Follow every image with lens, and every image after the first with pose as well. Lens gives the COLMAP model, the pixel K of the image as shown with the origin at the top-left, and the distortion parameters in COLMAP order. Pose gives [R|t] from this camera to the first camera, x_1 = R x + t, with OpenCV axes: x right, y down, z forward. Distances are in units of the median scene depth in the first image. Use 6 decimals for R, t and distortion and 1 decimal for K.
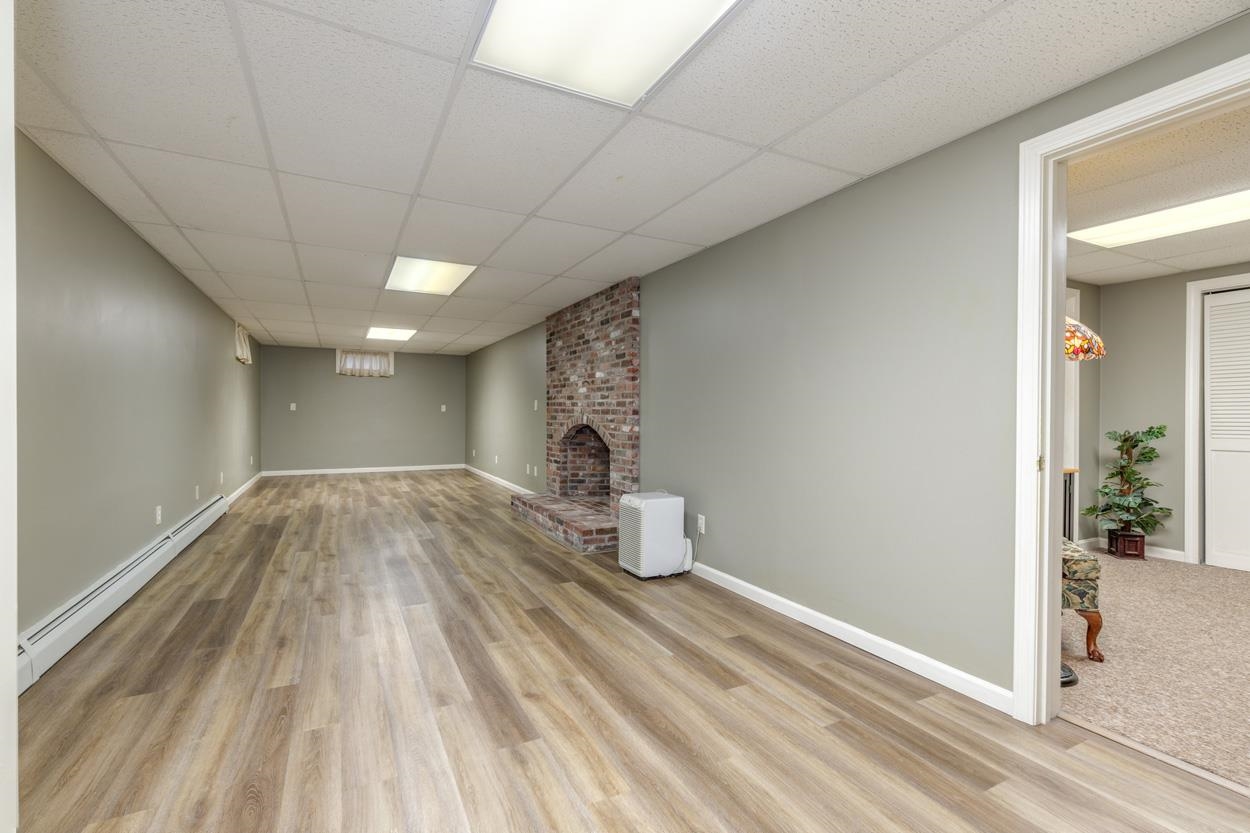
lens RADIAL K [[565.5, 0, 627.0], [0, 565.5, 418.6], [0, 0, 1]] dist [0.012714, 0.000039]
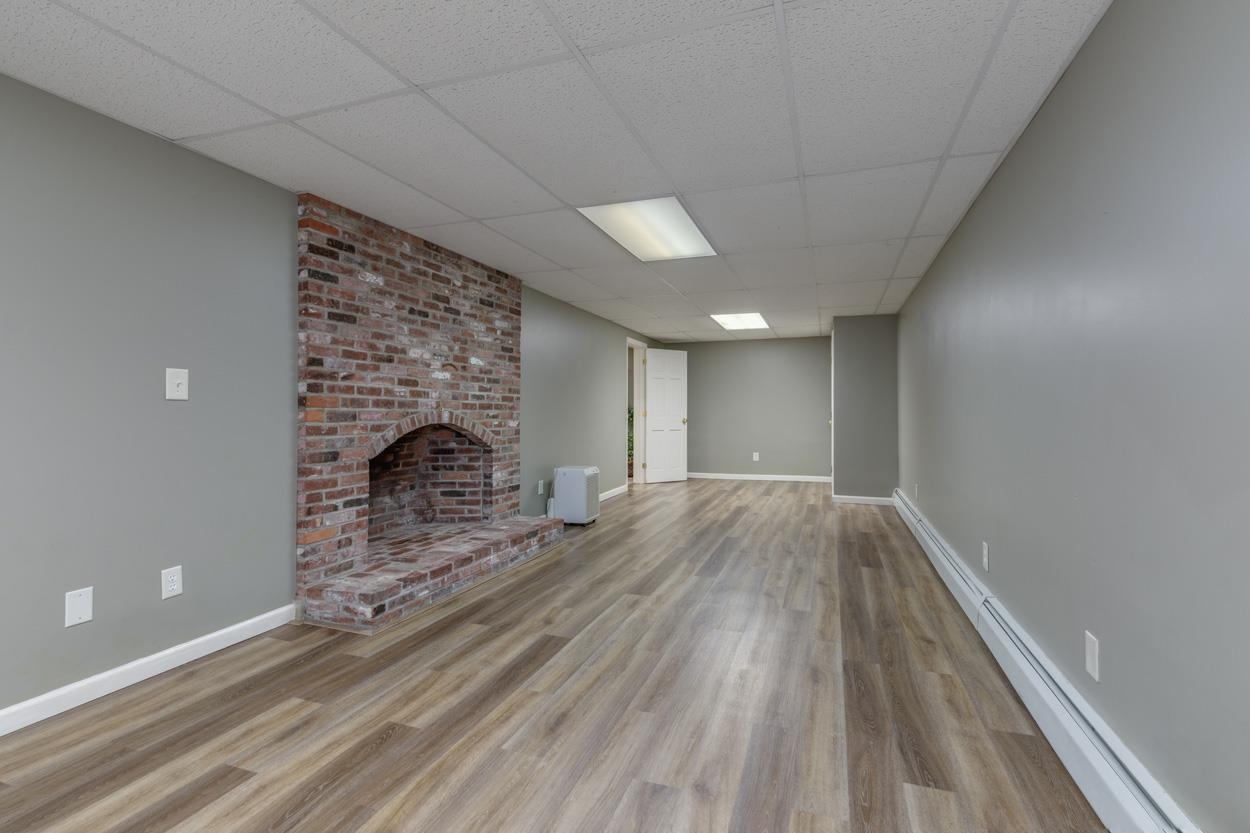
lens RADIAL K [[565.5, 0, 626.6], [0, 565.5, 411.9], [0, 0, 1]] dist [0.012714, 0.000039]
pose [[-0.682076, -0.006922, 0.731249, -0.568020], [0.002811, 0.999923, 0.012088, -0.009453], [-0.731276, 0.010300, -0.682004, 0.994008]]
